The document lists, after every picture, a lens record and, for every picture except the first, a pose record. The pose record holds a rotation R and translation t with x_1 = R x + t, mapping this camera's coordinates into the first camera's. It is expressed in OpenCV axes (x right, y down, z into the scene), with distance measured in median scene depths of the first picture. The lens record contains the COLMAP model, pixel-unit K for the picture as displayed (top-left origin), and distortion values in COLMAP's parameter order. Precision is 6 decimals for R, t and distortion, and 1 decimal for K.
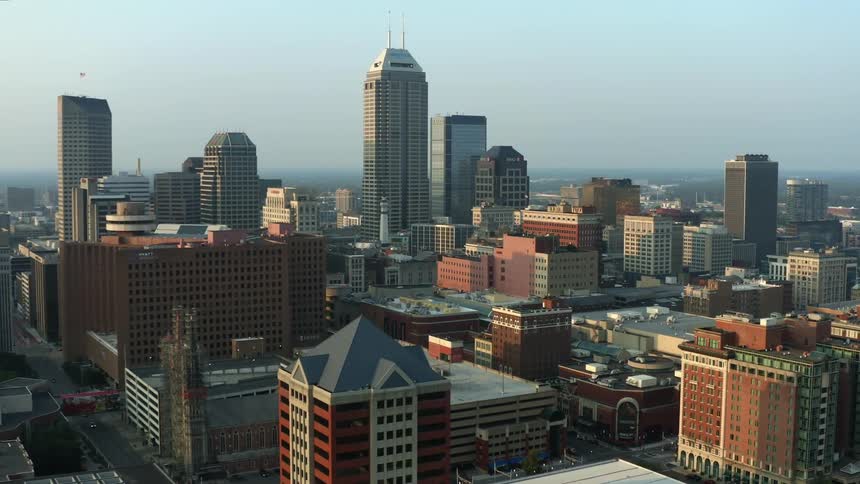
lens RADIAL K [[1018.2, 0, 430.0], [0, 1018.2, 242.0], [0, 0, 1]] dist [-0.175833, 0.018143]
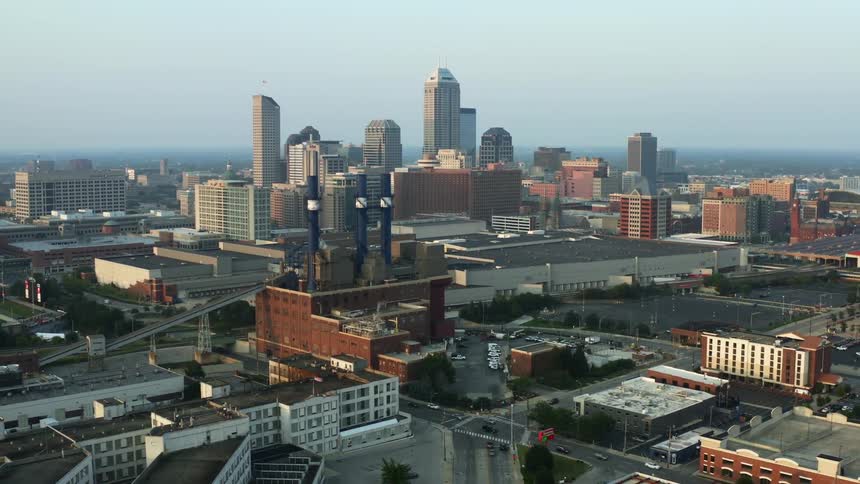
lens RADIAL K [[1018.2, 0, 430.0], [0, 1018.2, 242.0], [0, 0, 1]] dist [-0.175833, 0.018143]
pose [[0.973881, -0.023742, 0.225812, -0.517750], [0.019255, 0.999571, 0.022052, 0.066103], [-0.226239, -0.017128, 0.973921, -0.731464]]
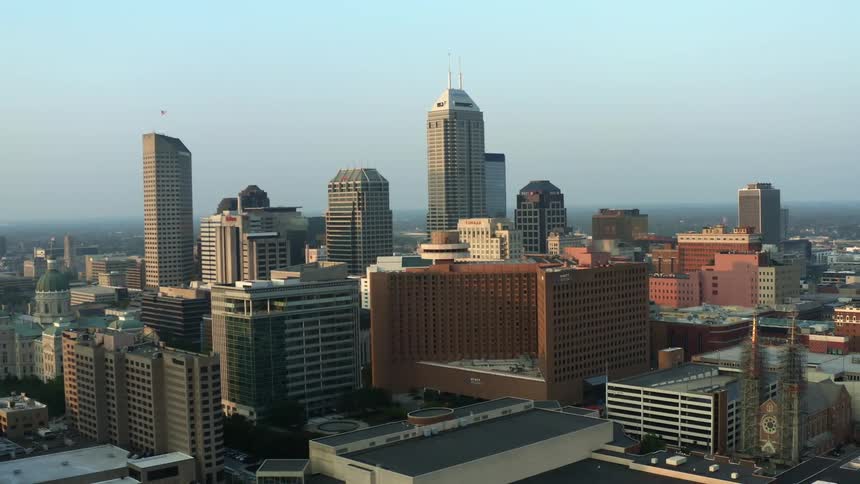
lens RADIAL K [[993.3, 0, 430.0], [0, 993.3, 242.0], [0, 0, 1]] dist [-0.165130, -0.019232]
pose [[0.973606, -0.033086, 0.225825, -0.352907], [0.042866, 0.998337, -0.038543, 0.006280], [-0.224174, 0.047205, 0.973405, 0.018595]]
